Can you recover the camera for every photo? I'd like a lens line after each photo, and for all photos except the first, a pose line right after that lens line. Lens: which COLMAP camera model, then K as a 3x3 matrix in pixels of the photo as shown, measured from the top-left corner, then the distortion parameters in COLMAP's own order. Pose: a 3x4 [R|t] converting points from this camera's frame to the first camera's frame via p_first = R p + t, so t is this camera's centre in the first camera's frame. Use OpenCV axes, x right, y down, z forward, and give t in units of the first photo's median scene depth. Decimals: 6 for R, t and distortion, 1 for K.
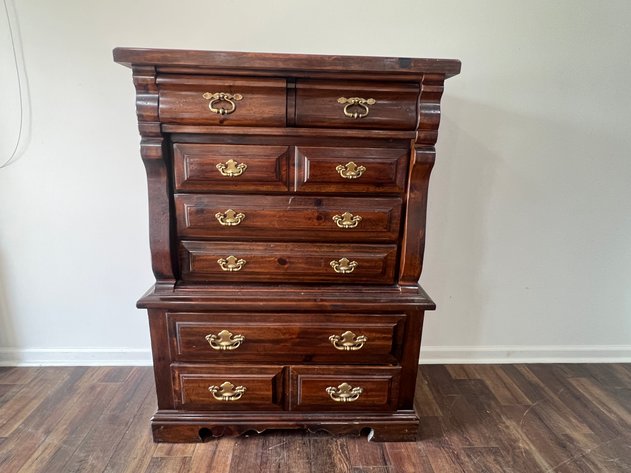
lens RADIAL K [[359.1, 0, 313.3], [0, 359.1, 234.6], [0, 0, 1]] dist [-0.005508, 0.002953]
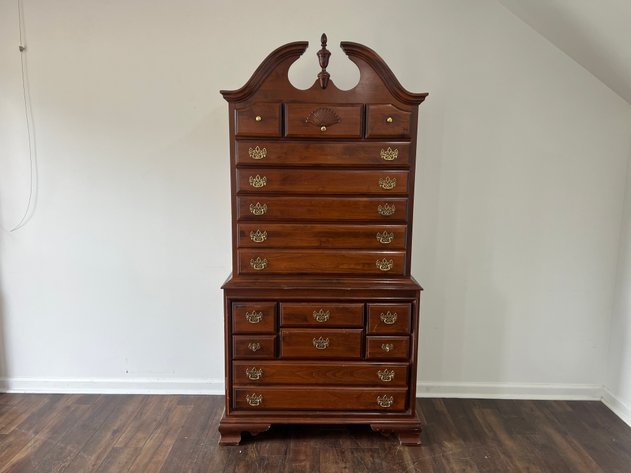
lens RADIAL K [[491.1, 0, 316.2], [0, 491.1, 235.2], [0, 0, 1]] dist [0.066760, -0.079192]
pose [[0.998435, -0.005484, -0.055663, 0.391678], [-0.000493, 0.994280, -0.106803, 0.027069], [0.055930, 0.106664, 0.992721, -0.837826]]
